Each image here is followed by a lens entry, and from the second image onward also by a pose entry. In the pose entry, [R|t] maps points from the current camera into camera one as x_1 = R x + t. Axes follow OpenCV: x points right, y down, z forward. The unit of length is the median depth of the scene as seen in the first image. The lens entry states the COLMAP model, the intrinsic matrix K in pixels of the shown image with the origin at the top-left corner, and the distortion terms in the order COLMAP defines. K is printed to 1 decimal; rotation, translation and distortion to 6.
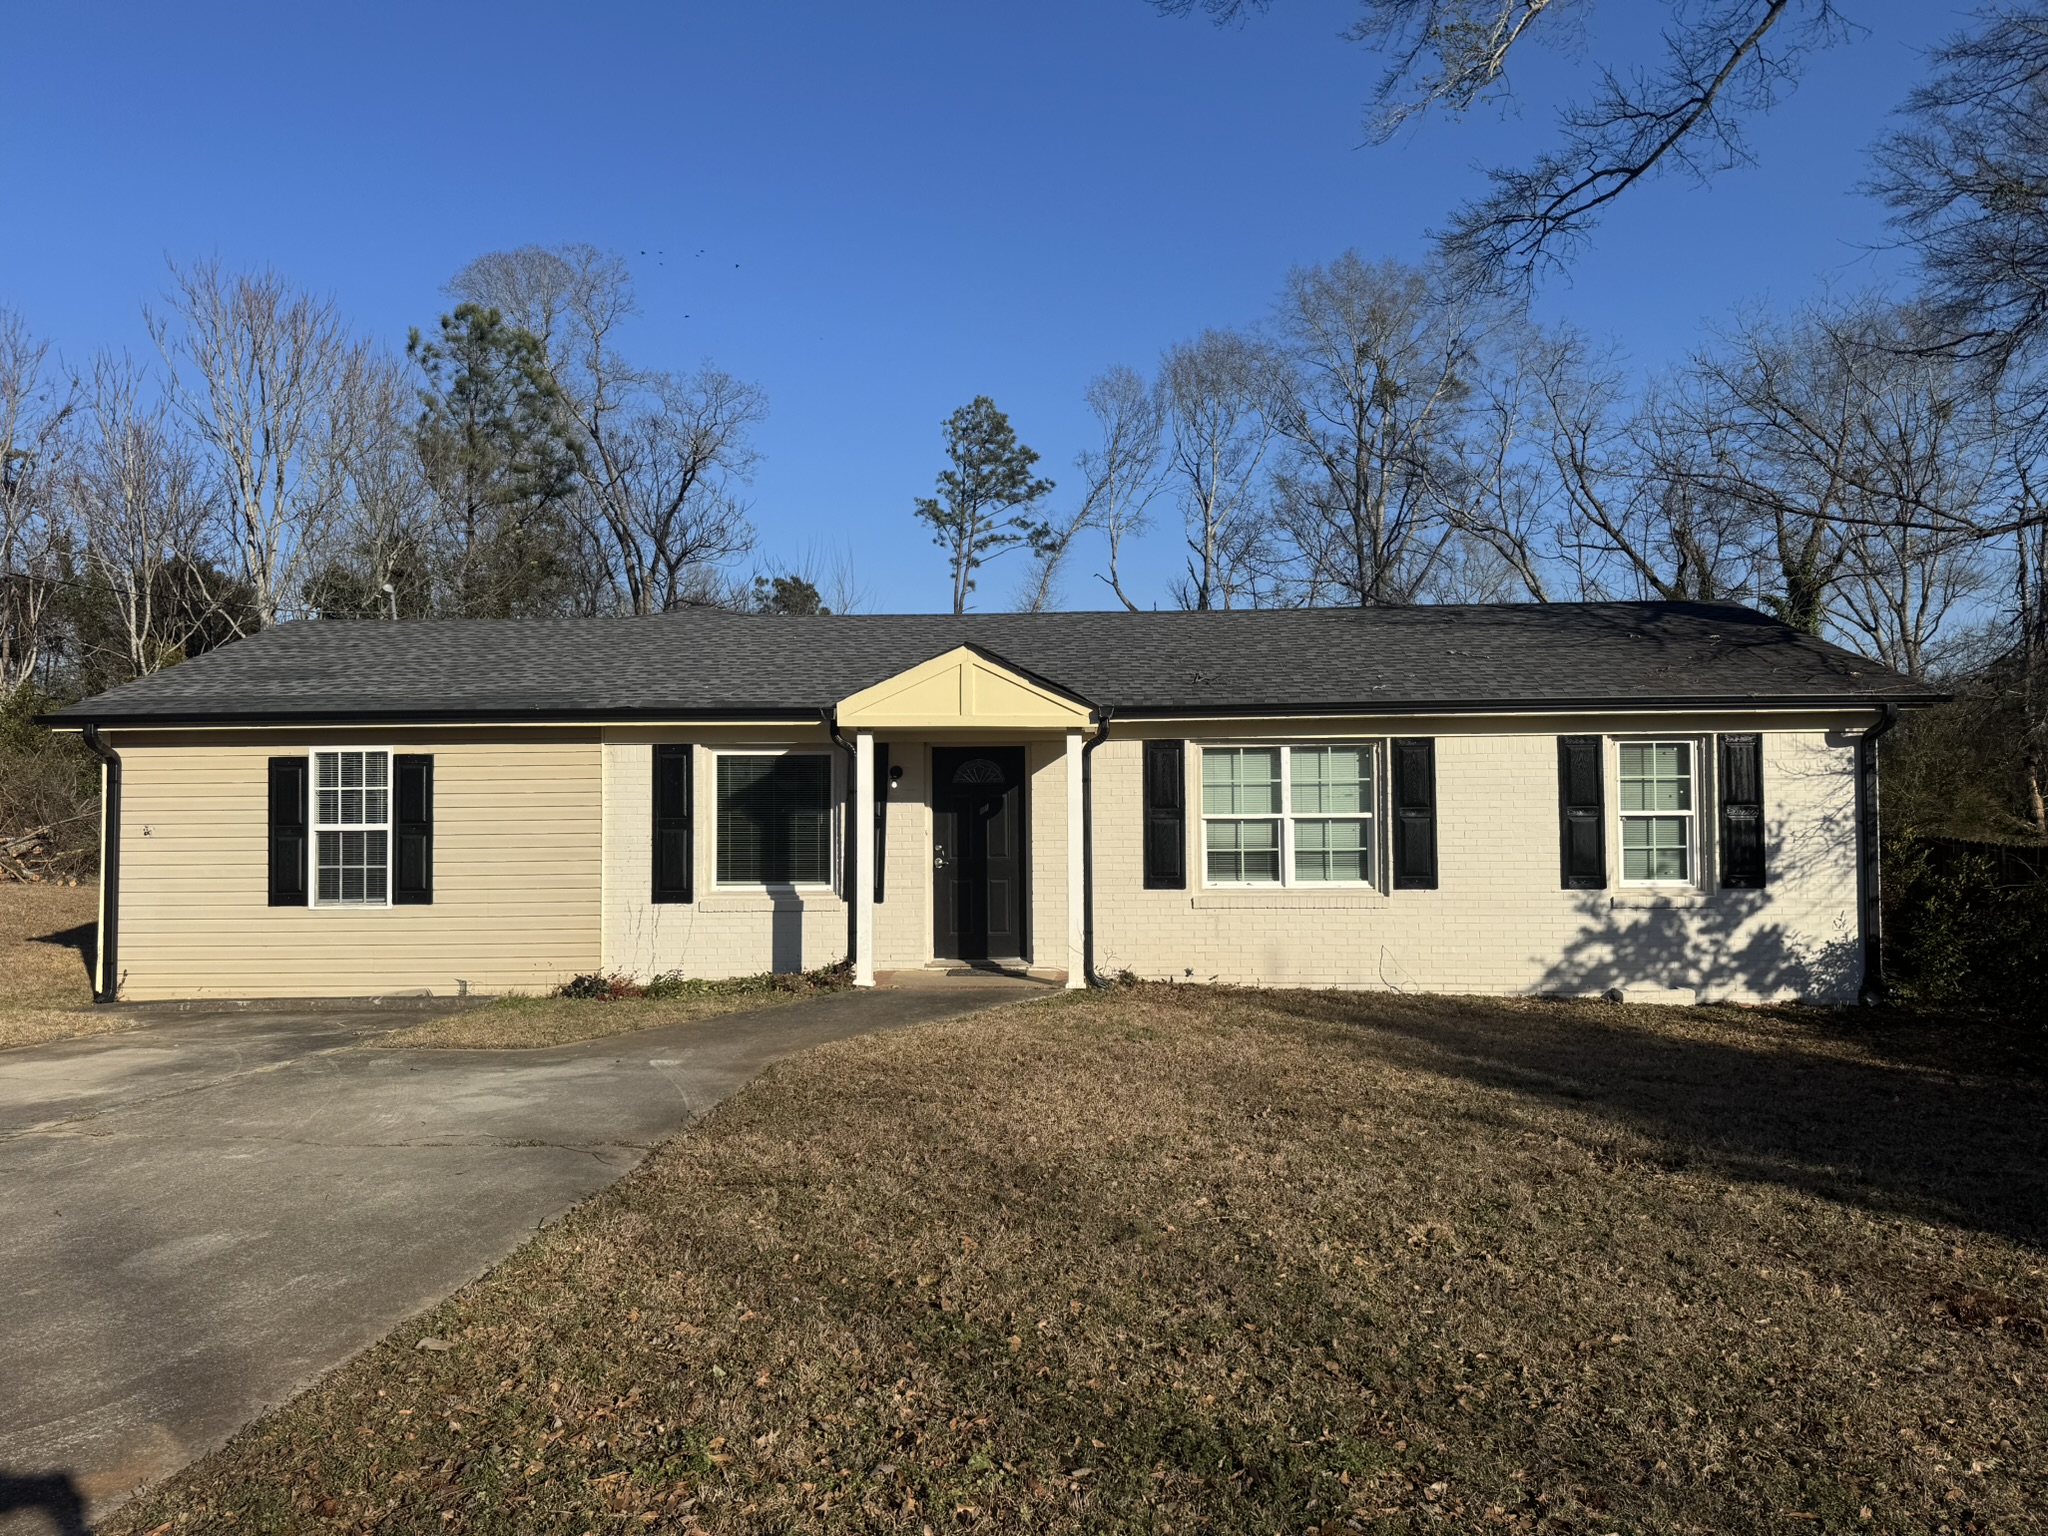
lens RADIAL K [[1376.2, 0, 1024.0], [0, 1376.2, 768.0], [0, 0, 1]] dist [0.147586, -0.223247]
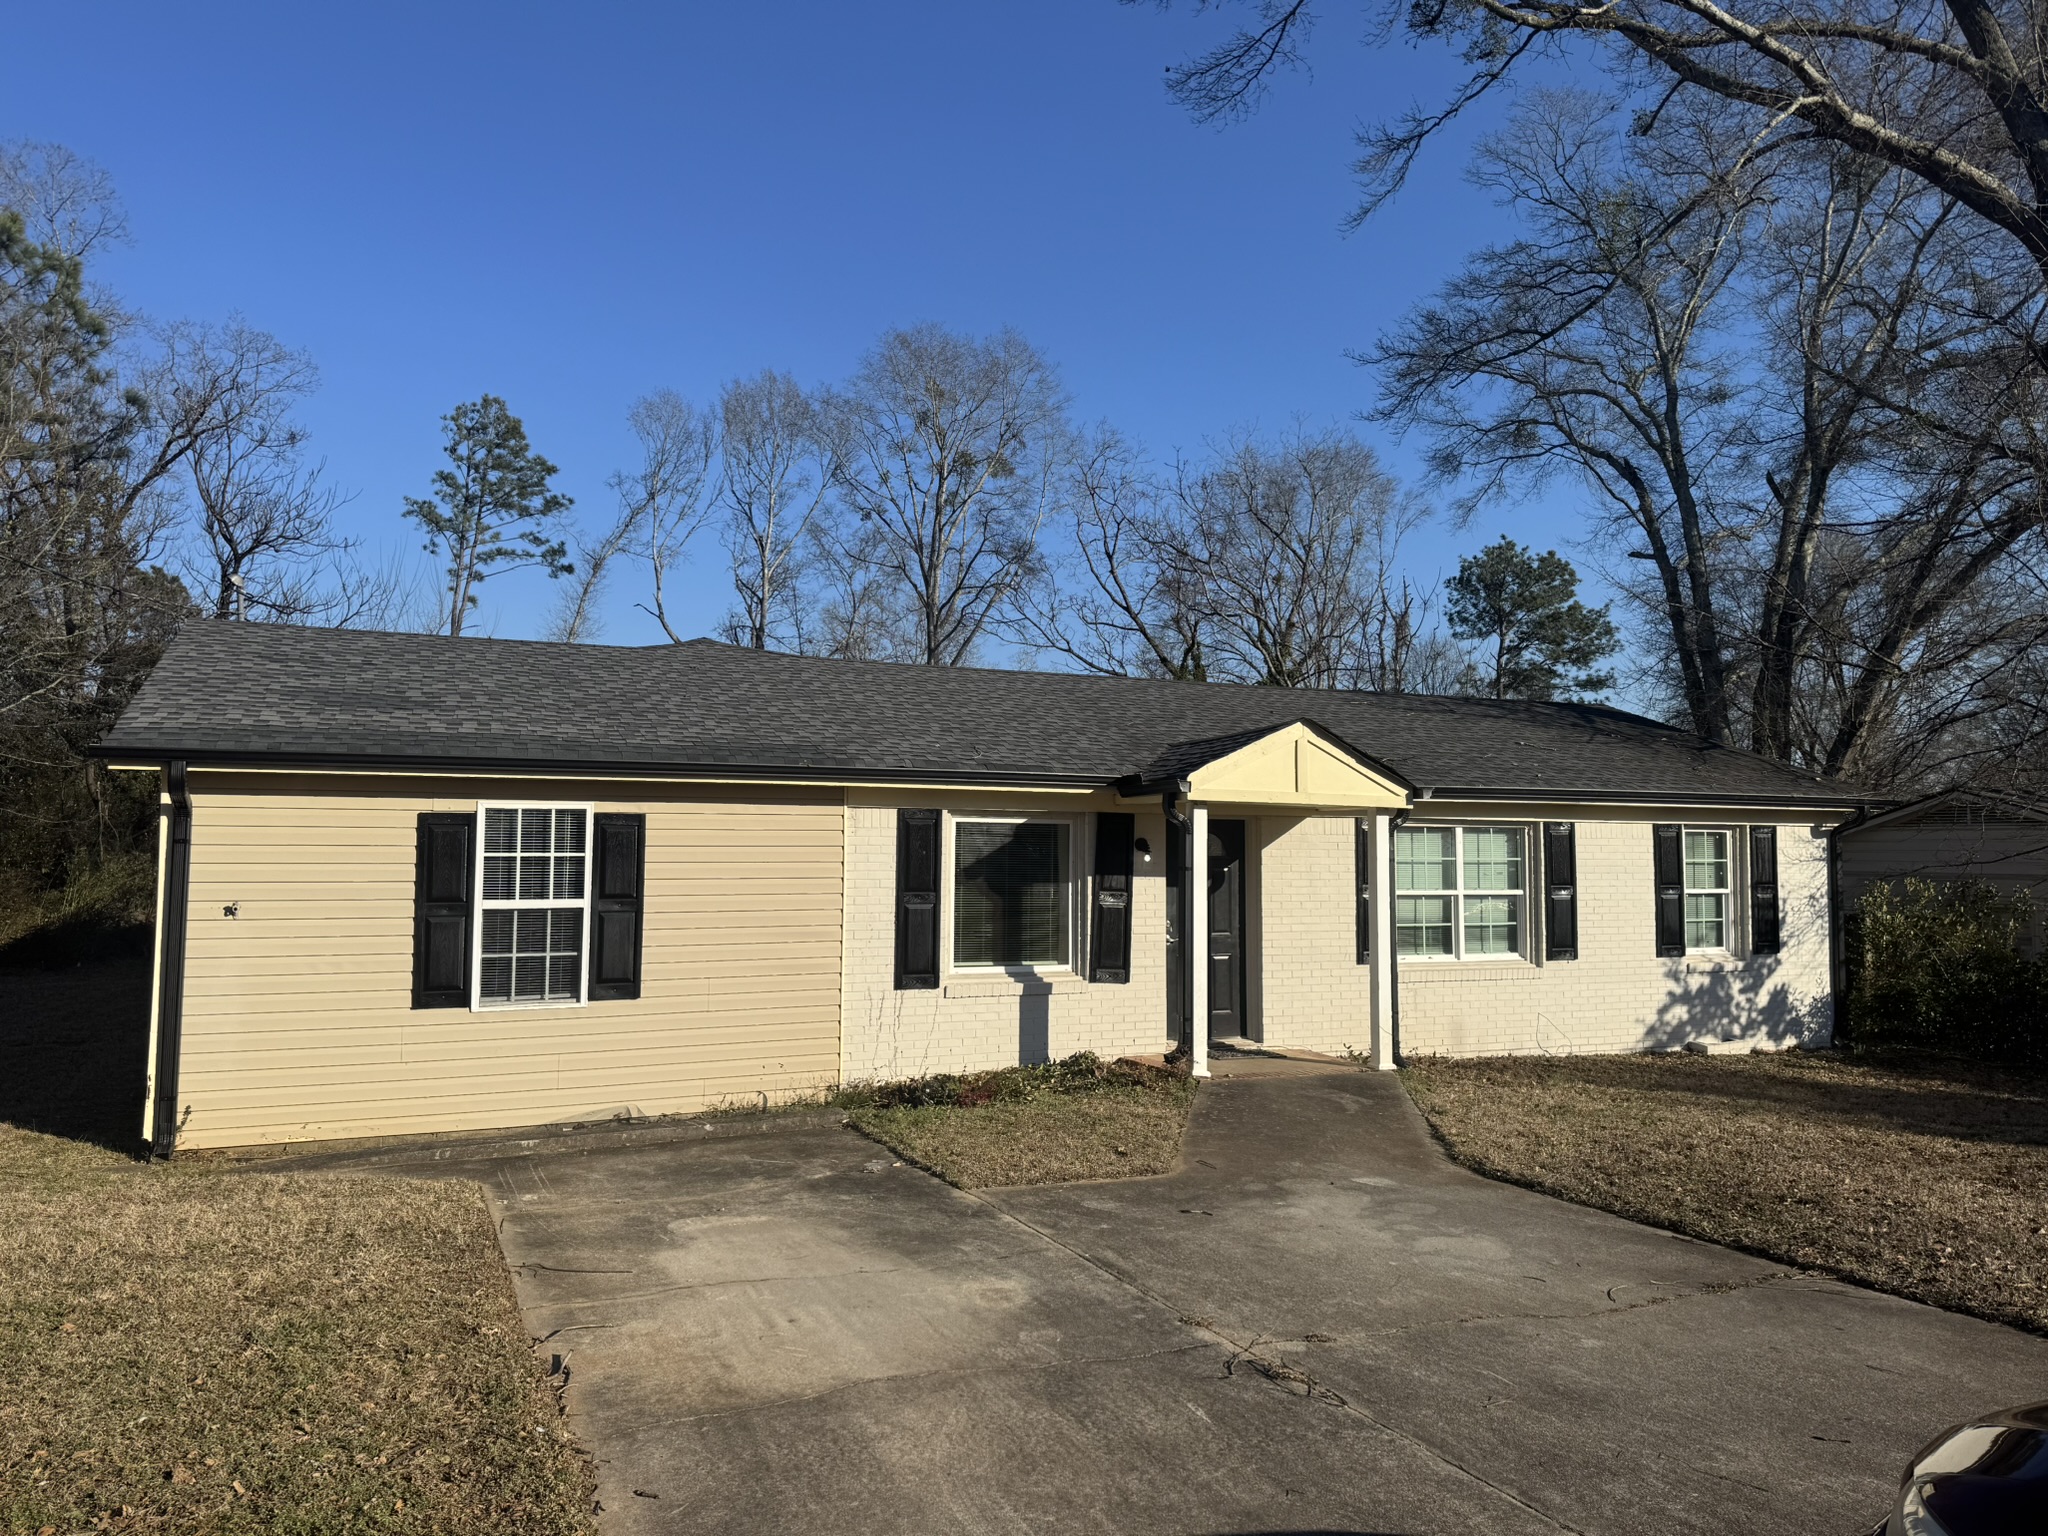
lens RADIAL K [[1376.2, 0, 1024.0], [0, 1376.2, 768.0], [0, 0, 1]] dist [0.147586, -0.223247]
pose [[0.905087, 0.039355, 0.423402, -0.567631], [-0.027056, 0.999020, -0.035024, -0.014190], [-0.424365, 0.020244, 0.905265, 0.171714]]
